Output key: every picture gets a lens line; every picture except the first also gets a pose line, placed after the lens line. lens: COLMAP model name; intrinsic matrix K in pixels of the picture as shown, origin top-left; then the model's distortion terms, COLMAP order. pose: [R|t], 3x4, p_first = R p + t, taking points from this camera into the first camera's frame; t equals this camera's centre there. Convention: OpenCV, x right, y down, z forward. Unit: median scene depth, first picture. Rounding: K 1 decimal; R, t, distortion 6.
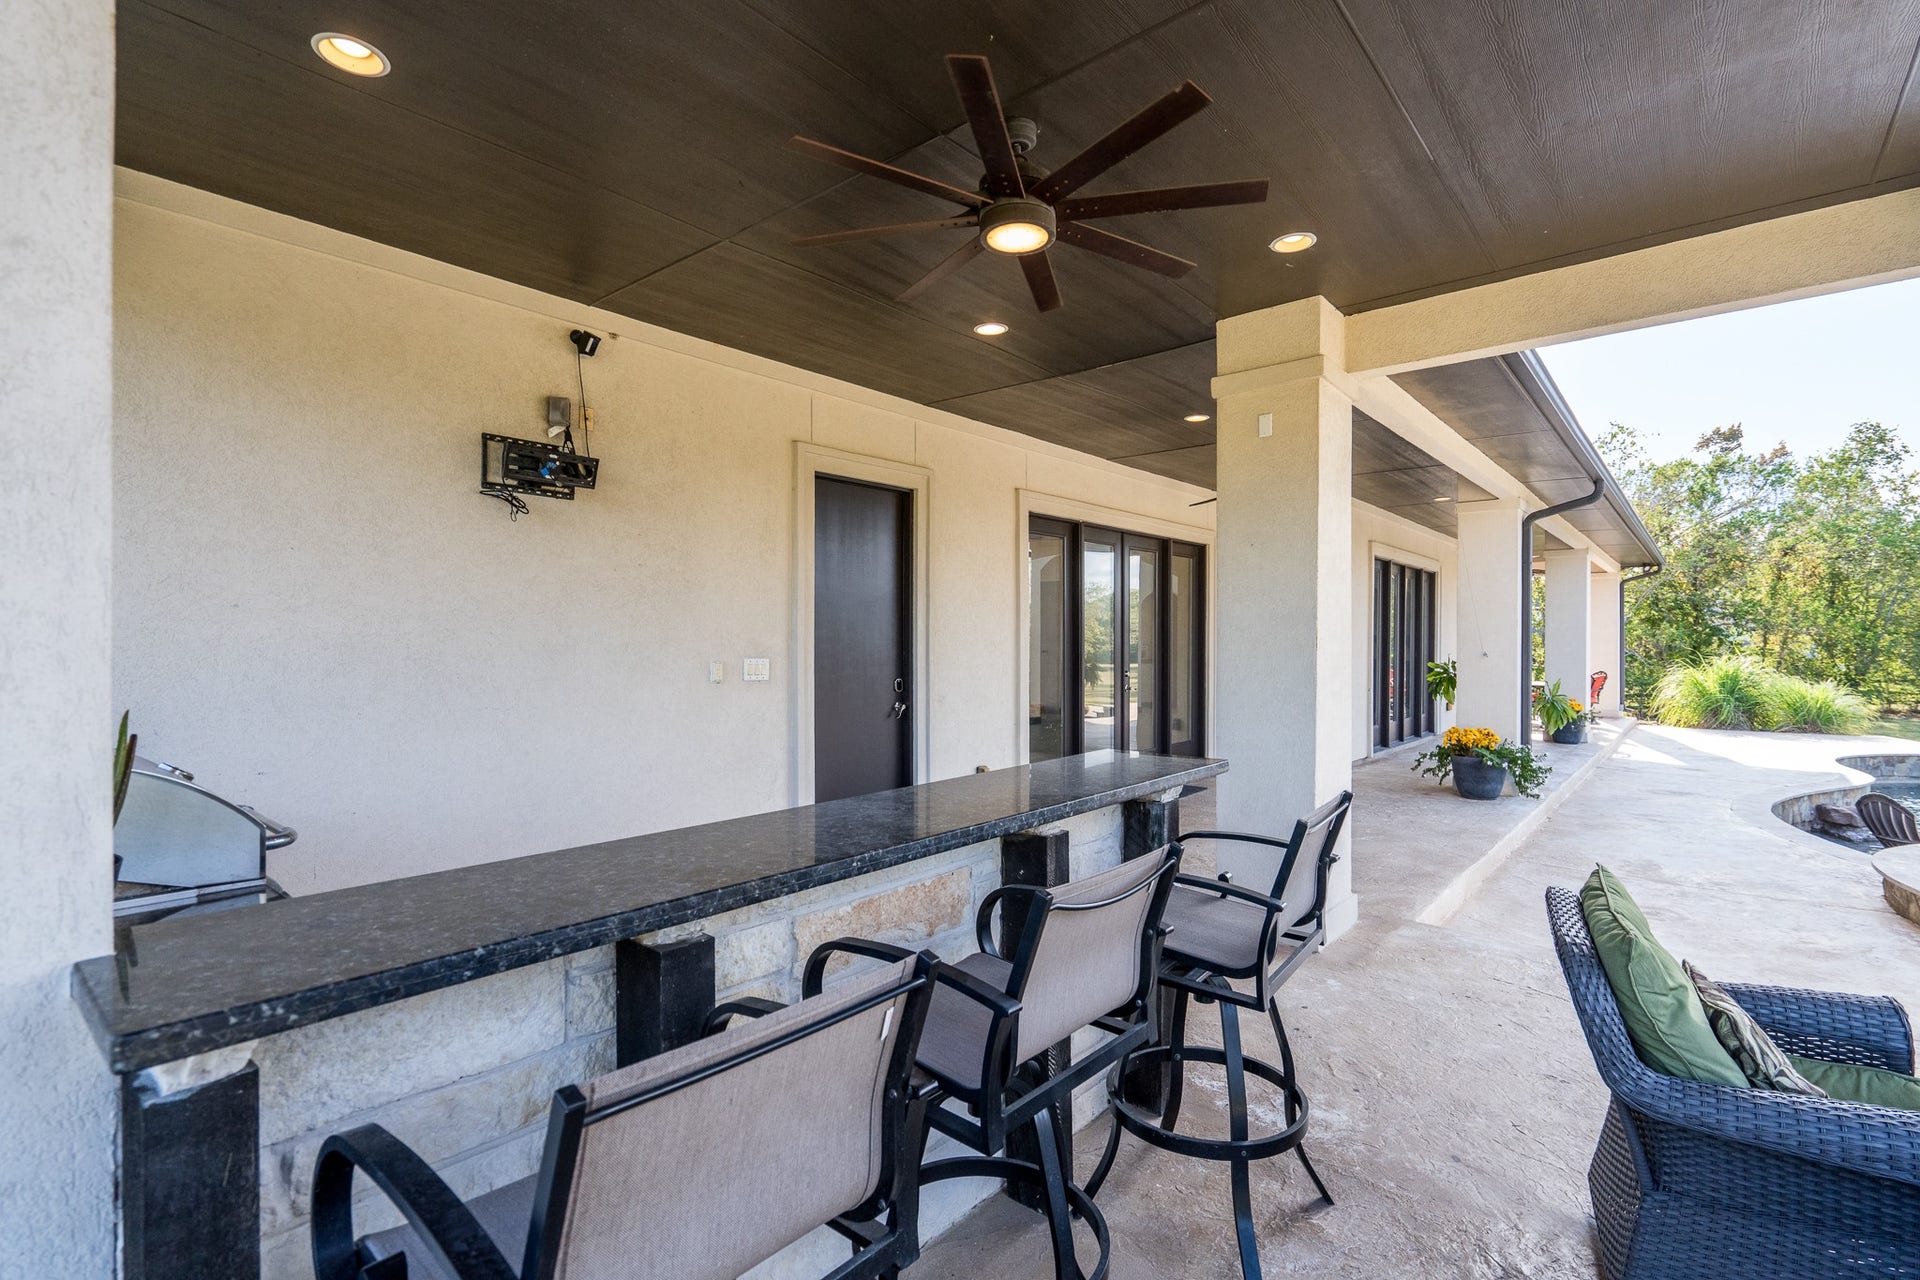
lens RADIAL K [[900.1, 0, 968.7], [0, 900.1, 630.1], [0, 0, 1]] dist [-0.002610, 0.000999]
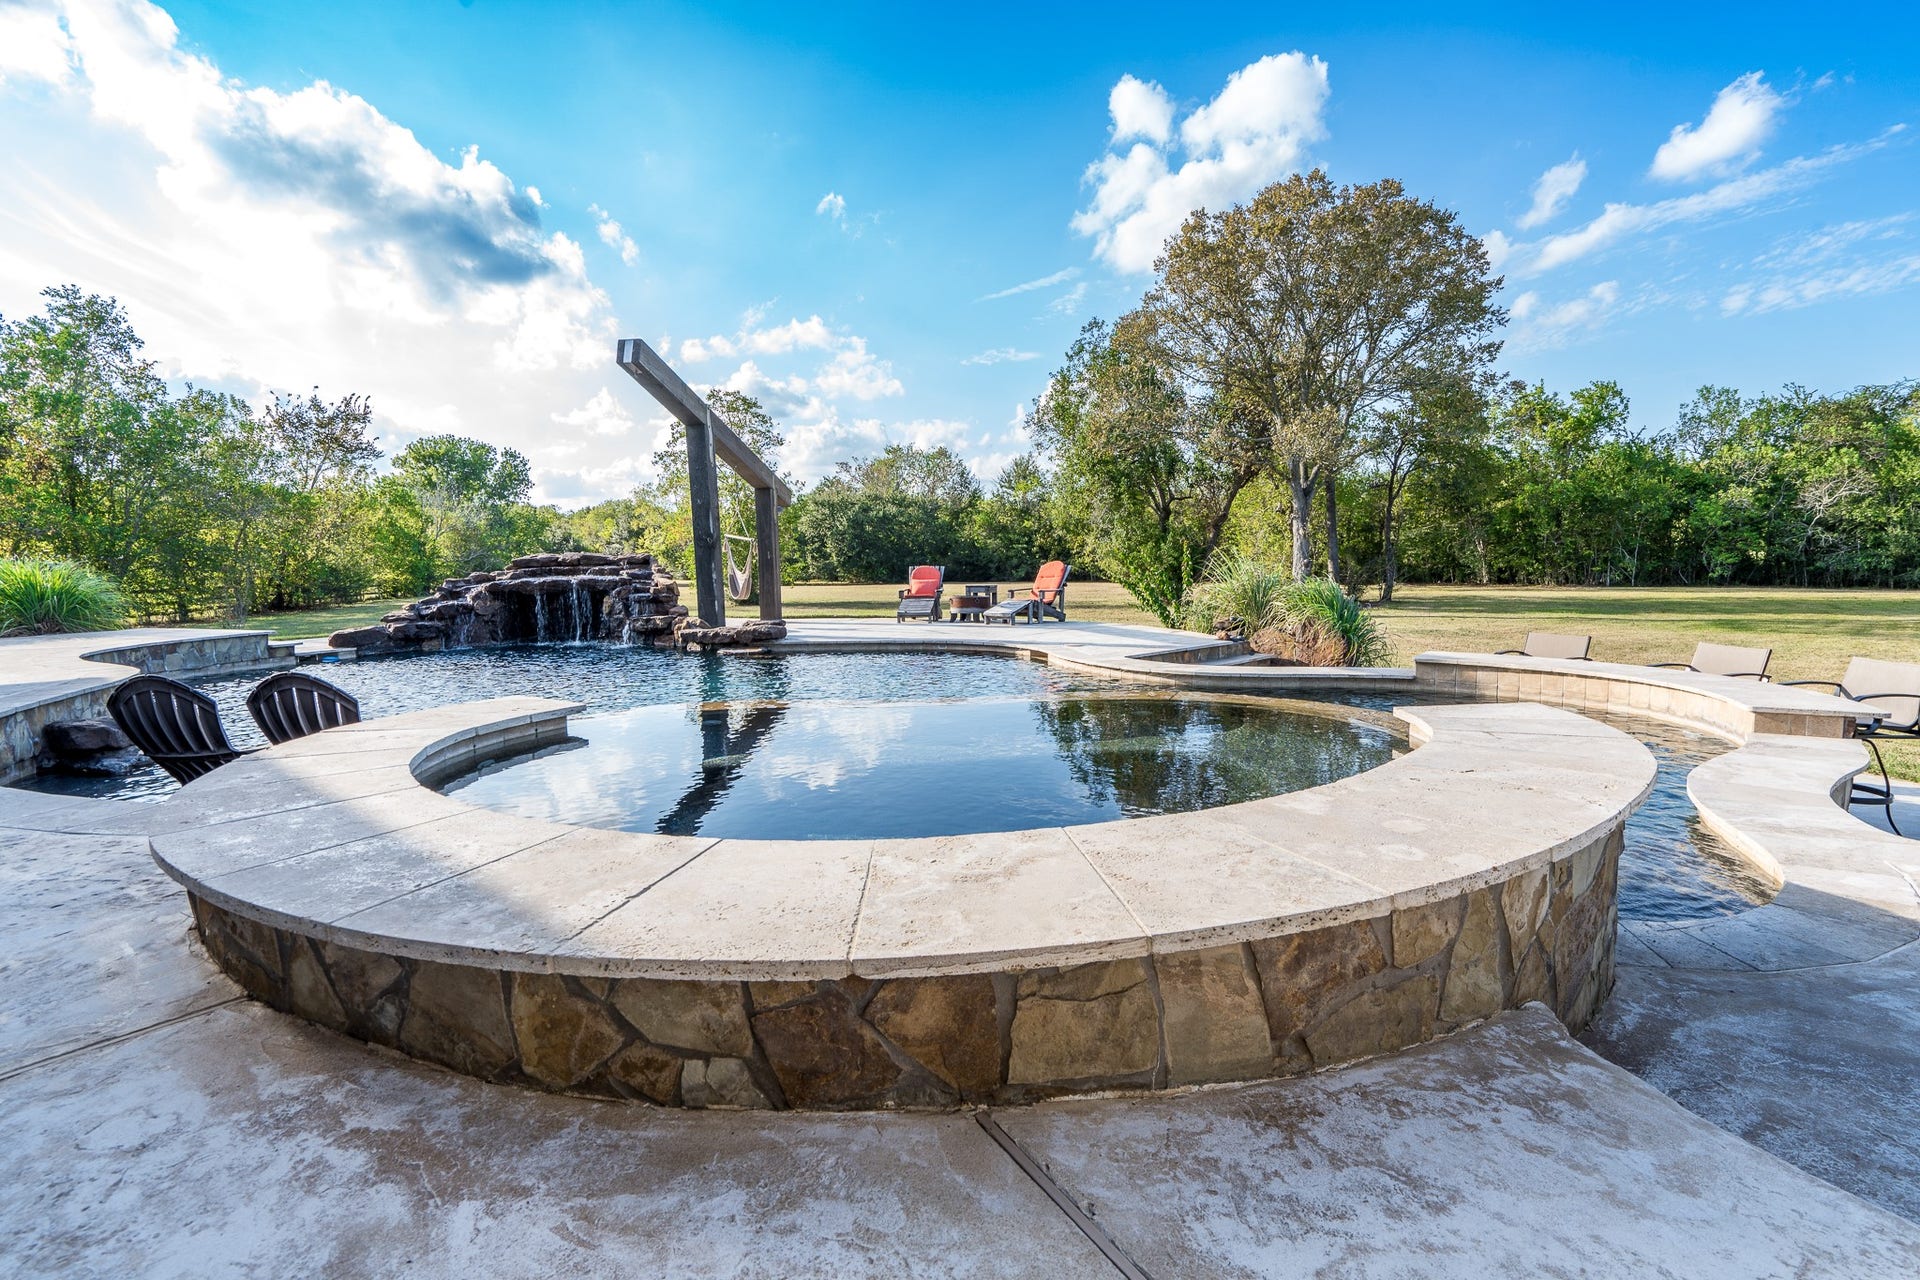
lens RADIAL K [[900.1, 0, 968.7], [0, 900.1, 630.1], [0, 0, 1]] dist [-0.002610, 0.000999]
pose [[0.029811, -0.099460, 0.994595, 0.424893], [0.023090, 0.994840, 0.098792, 0.096339], [-0.999289, 0.020020, 0.031954, 0.421270]]
